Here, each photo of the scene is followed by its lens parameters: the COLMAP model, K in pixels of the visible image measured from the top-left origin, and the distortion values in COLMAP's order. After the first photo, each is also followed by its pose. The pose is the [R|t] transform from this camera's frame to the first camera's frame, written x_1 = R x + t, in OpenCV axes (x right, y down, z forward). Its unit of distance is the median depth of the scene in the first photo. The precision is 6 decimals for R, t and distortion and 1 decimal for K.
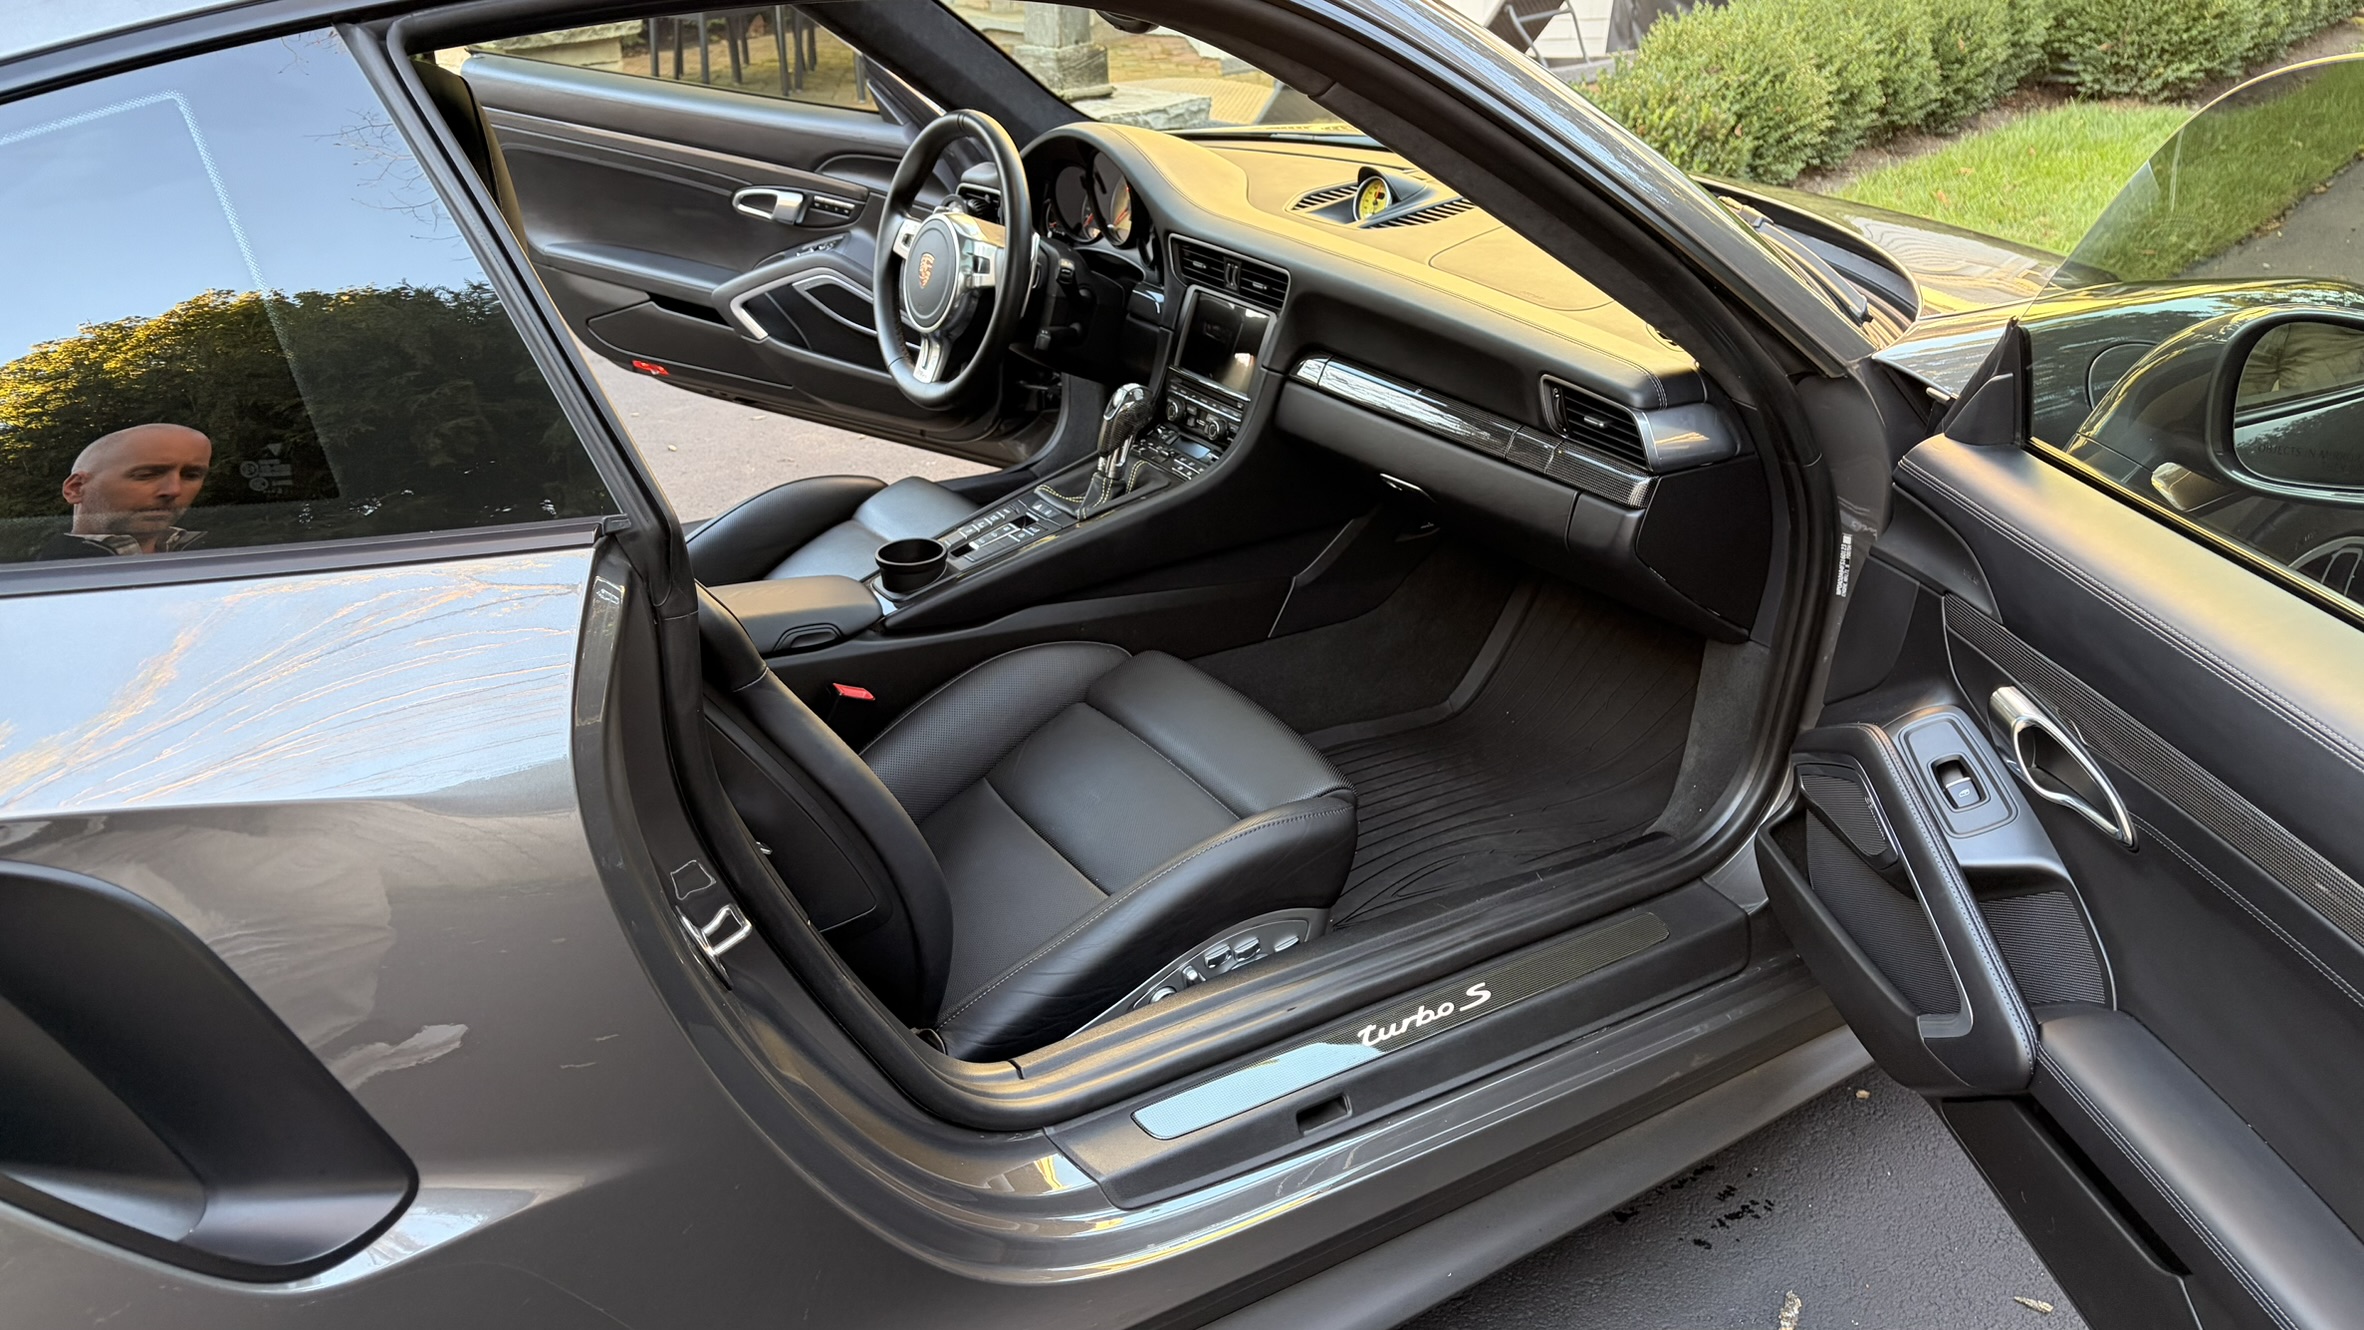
lens RADIAL K [[1785.7, 0, 1184.1], [0, 1785.7, 728.2], [0, 0, 1]] dist [0.018193, -0.008613]
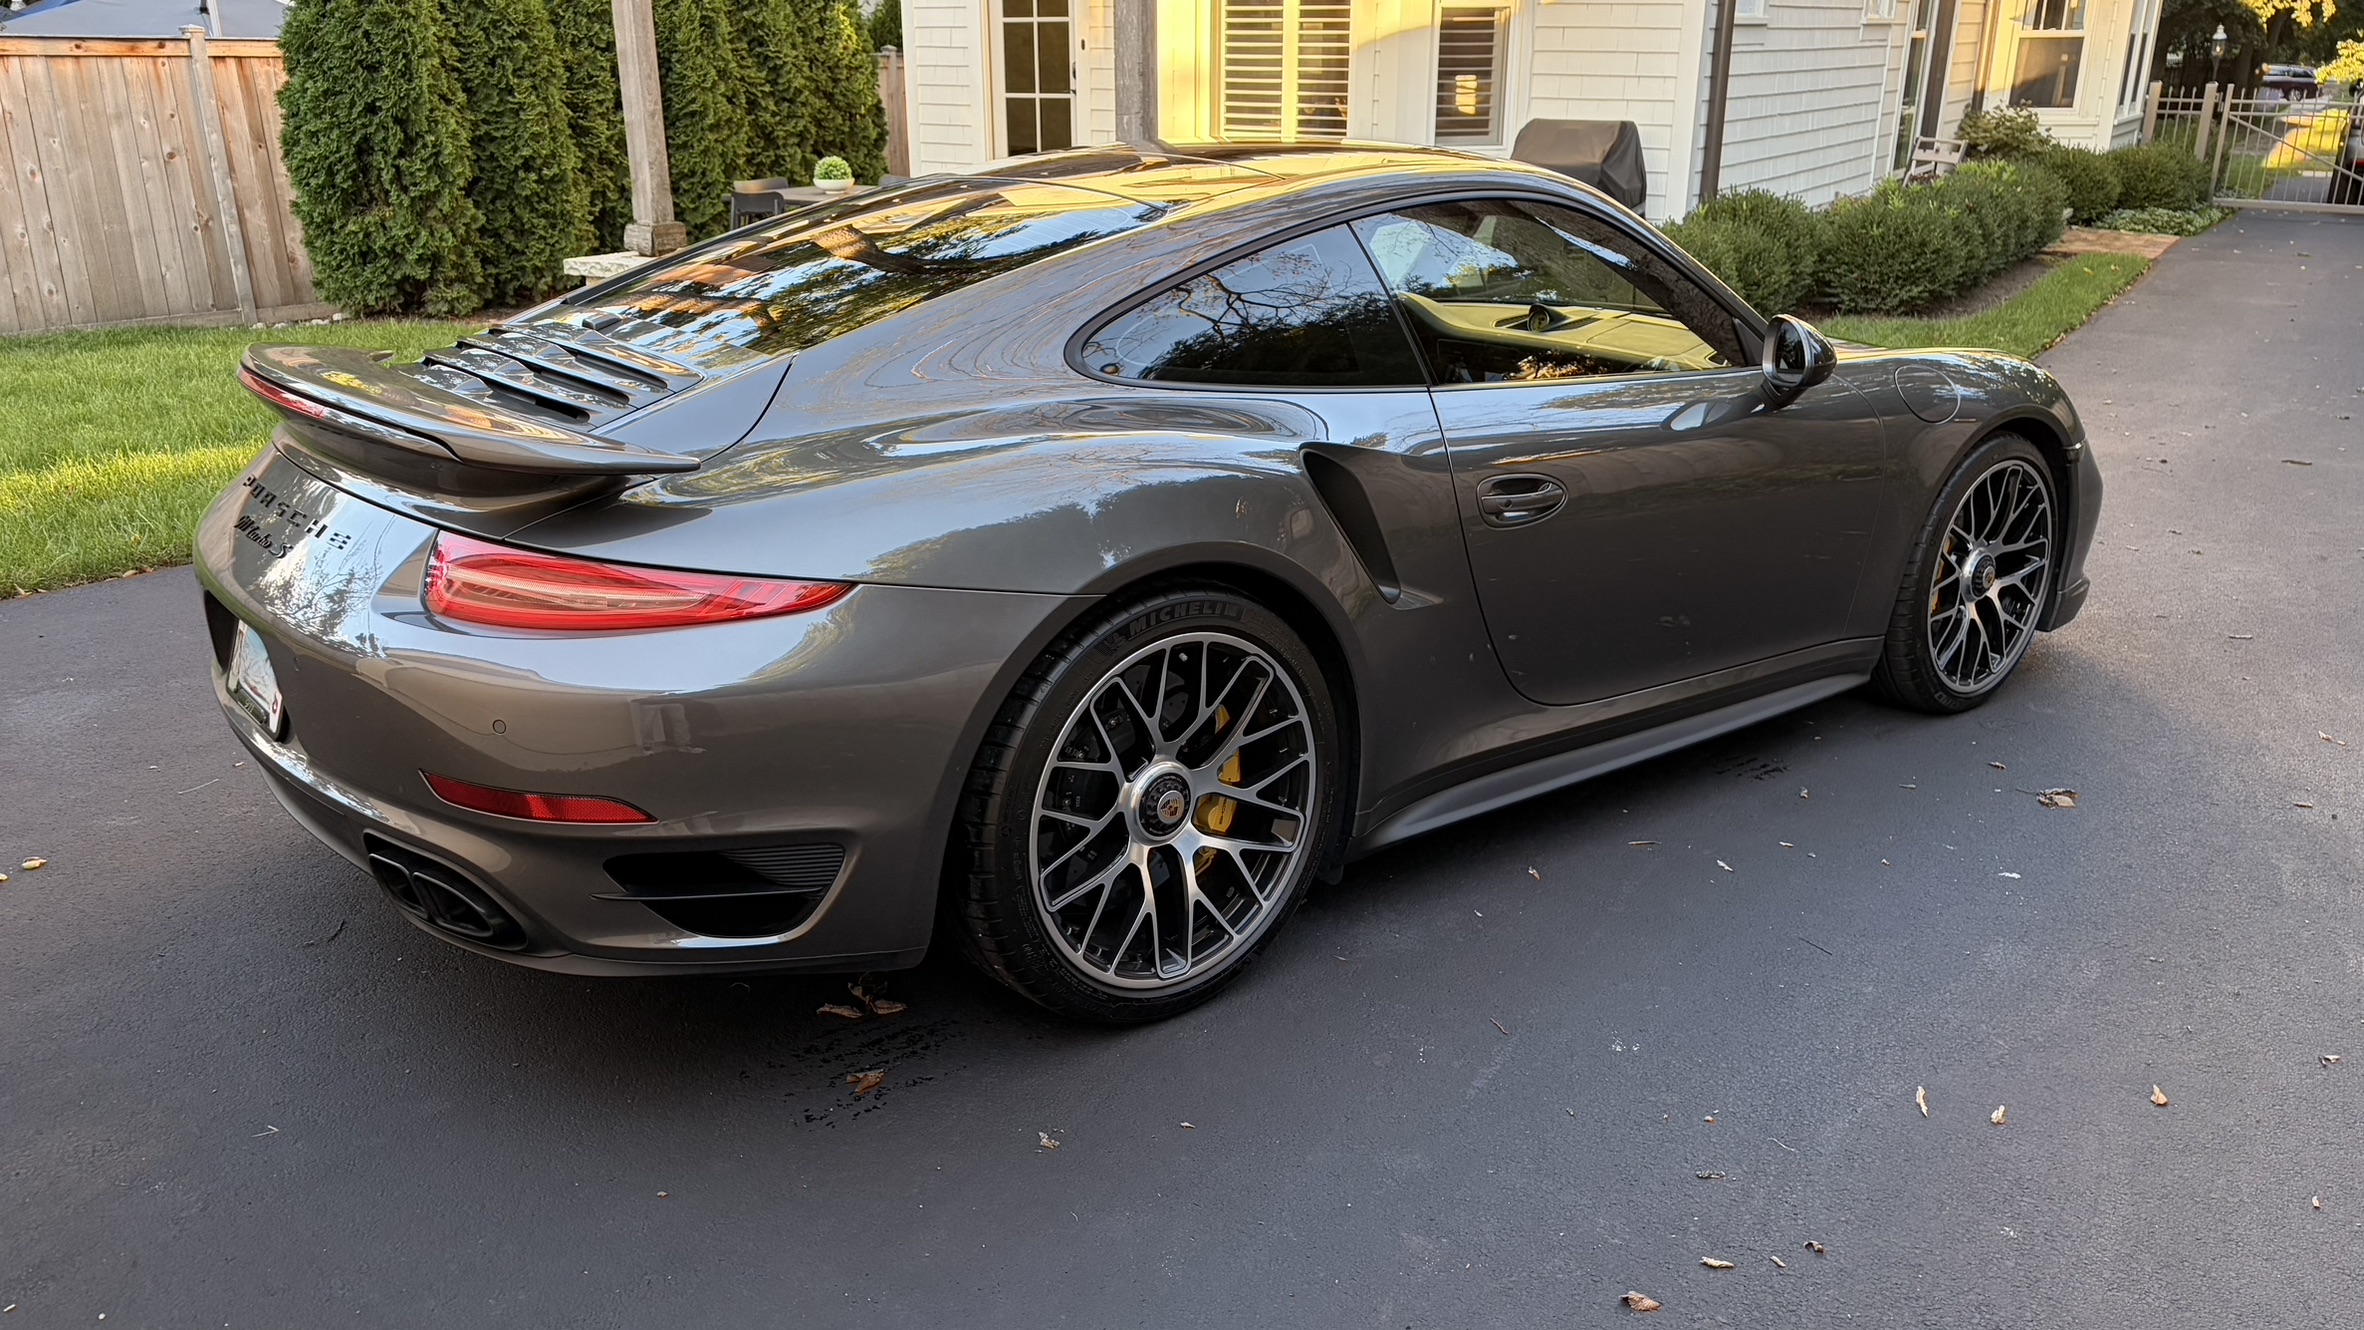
lens RADIAL K [[1779.1, 0, 1184.1], [0, 1779.1, 708.9], [0, 0, 1]] dist [0.069647, -0.064067]
pose [[0.994397, -0.038875, 0.098299, -0.126869], [0.052549, 0.988672, -0.140596, 0.100400], [-0.091720, 0.144973, 0.985175, -0.223576]]
